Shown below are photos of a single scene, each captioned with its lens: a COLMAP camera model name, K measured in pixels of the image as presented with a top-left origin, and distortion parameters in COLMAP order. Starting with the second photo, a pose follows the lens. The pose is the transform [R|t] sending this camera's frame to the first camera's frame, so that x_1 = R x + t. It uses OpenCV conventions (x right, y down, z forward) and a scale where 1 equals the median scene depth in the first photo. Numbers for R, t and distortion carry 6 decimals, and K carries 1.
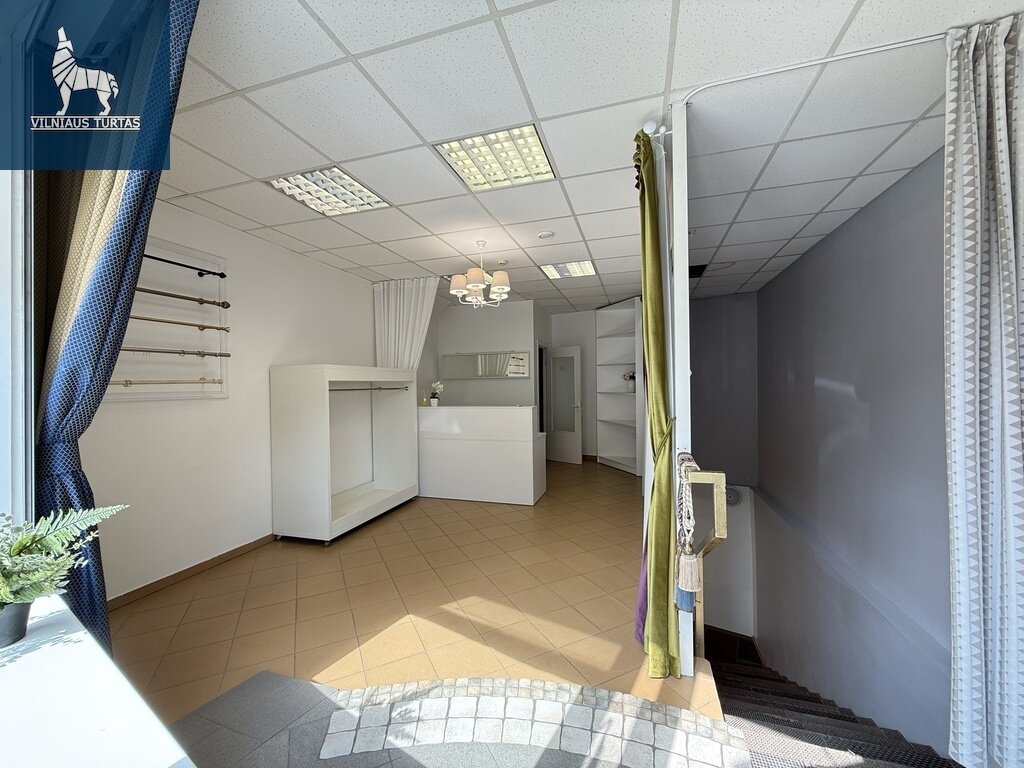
lens RADIAL K [[406.8, 0, 509.5], [0, 406.8, 385.6], [0, 0, 1]] dist [0.000963, 0.000117]
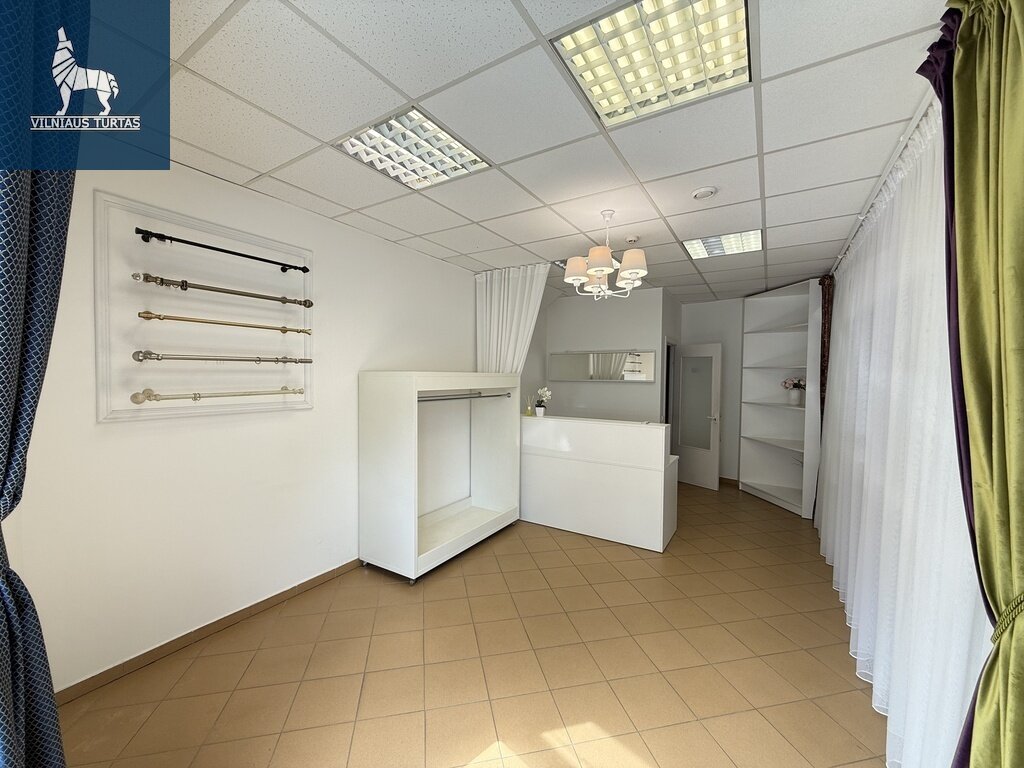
lens RADIAL K [[406.8, 0, 509.5], [0, 406.8, 385.6], [0, 0, 1]] dist [0.000963, 0.000117]
pose [[0.966921, 0.030607, -0.253232, -0.038035], [-0.024650, 0.999341, 0.026662, -0.040189], [0.253882, -0.019538, 0.967038, 0.186735]]
